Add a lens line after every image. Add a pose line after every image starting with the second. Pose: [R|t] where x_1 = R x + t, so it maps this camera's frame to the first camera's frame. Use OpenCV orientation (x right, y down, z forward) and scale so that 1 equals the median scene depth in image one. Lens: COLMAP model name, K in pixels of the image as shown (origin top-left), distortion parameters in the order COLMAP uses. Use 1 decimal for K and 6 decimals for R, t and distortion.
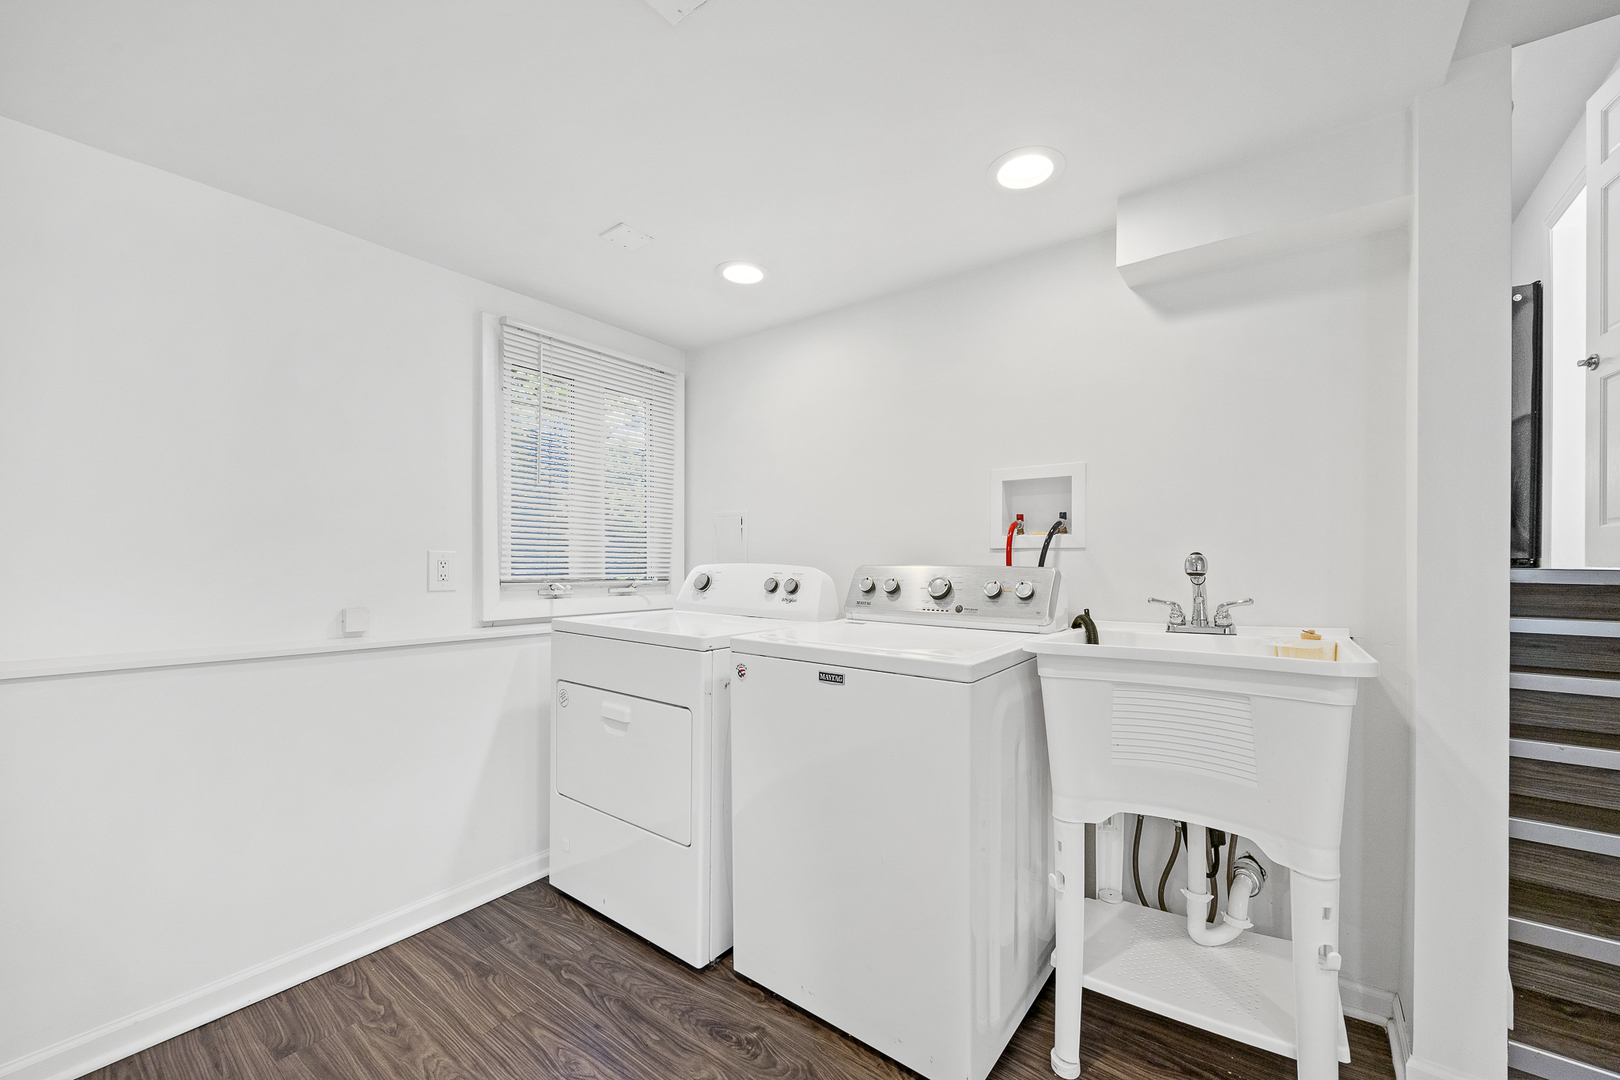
lens RADIAL K [[636.9, 0, 826.3], [0, 636.9, 566.1], [0, 0, 1]] dist [0.000276, -0.000100]
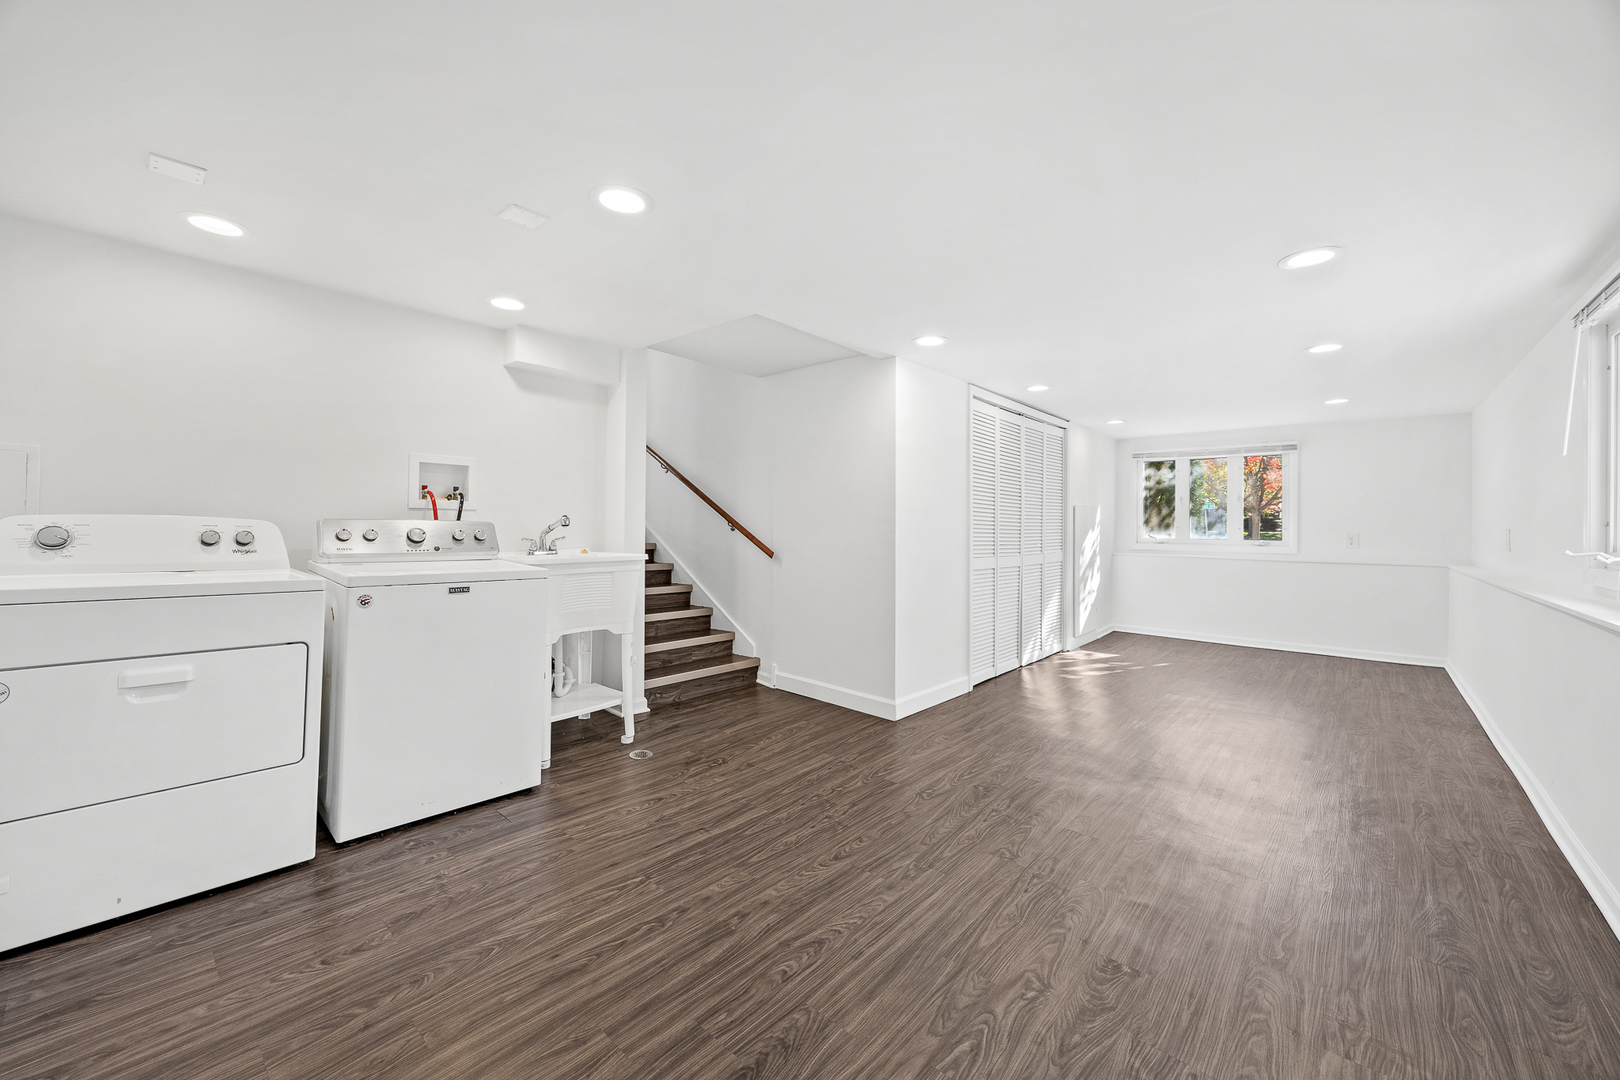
lens RADIAL K [[636.9, 0, 811.0], [0, 636.9, 528.7], [0, 0, 1]] dist [0.000276, -0.000100]
pose [[0.086979, -0.008114, 0.996177, -1.311725], [-0.007914, 0.999930, 0.008835, -0.001501], [-0.996179, -0.008653, 0.086909, -0.024331]]
